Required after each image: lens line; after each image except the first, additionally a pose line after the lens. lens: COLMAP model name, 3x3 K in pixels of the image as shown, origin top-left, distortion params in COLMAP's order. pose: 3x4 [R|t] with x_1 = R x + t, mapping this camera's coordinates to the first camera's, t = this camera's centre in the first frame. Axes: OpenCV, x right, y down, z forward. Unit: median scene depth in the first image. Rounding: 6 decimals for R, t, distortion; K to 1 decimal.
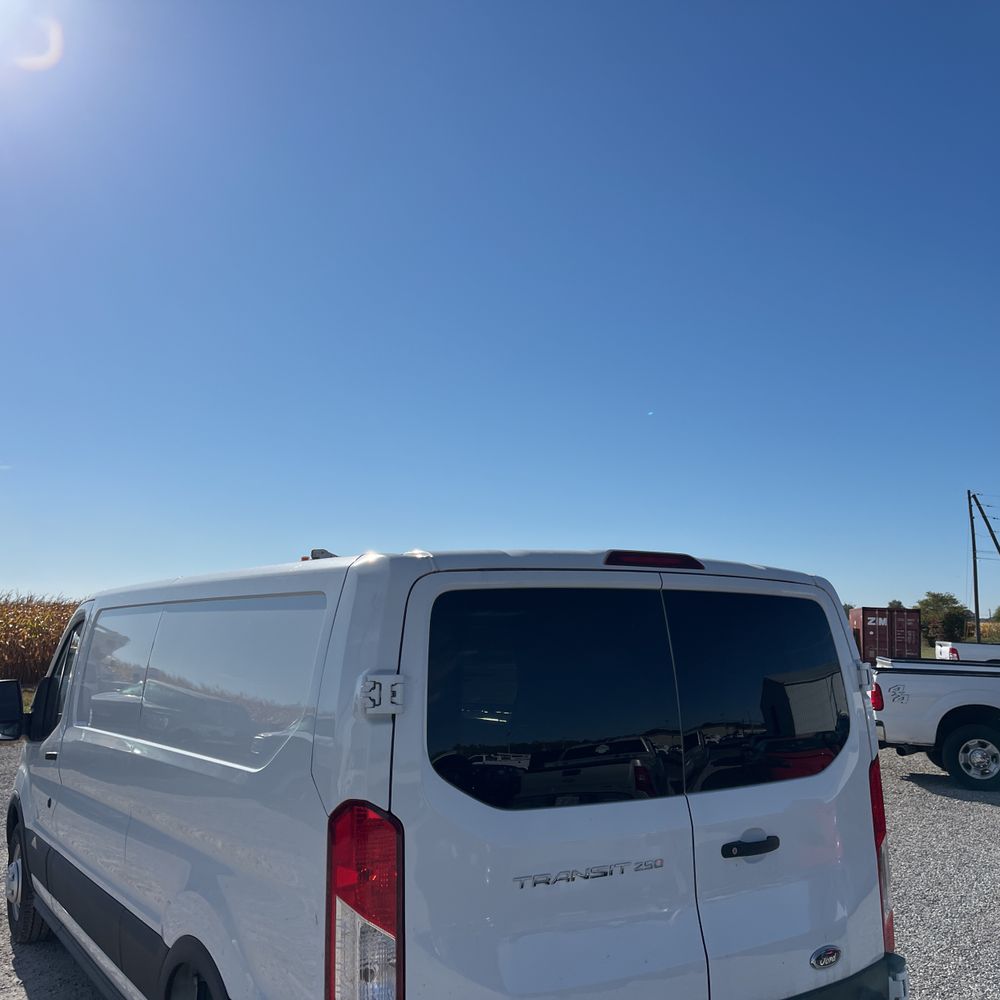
lens RADIAL K [[1059.8, 0, 498.0], [0, 1059.8, 480.0], [0, 0, 1]] dist [0.016250, -0.020844]
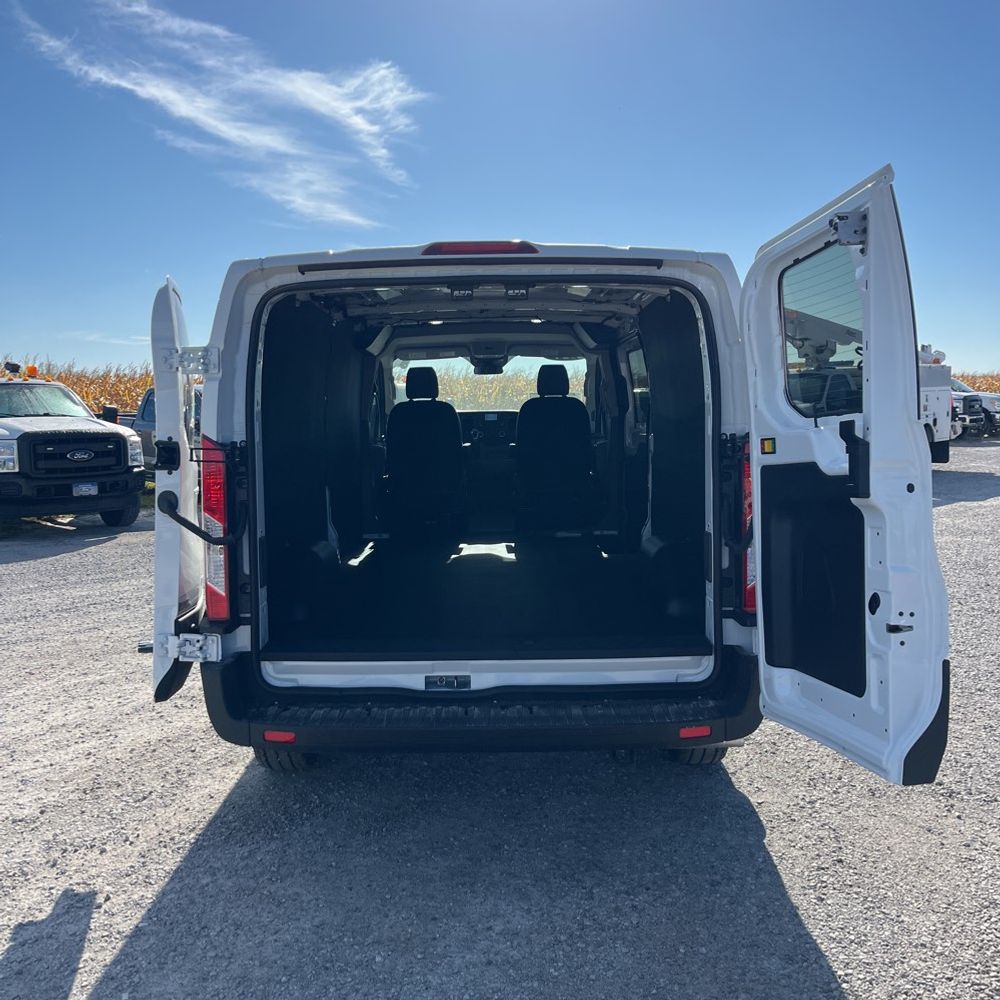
lens RADIAL K [[1055.6, 0, 500.7], [0, 1055.6, 467.0], [0, 0, 1]] dist [-0.014948, -0.024021]
pose [[0.834430, 0.023122, -0.550629, 0.453994], [0.090279, 0.979888, 0.177958, 0.059108], [0.543669, -0.198203, 0.815560, 0.024284]]
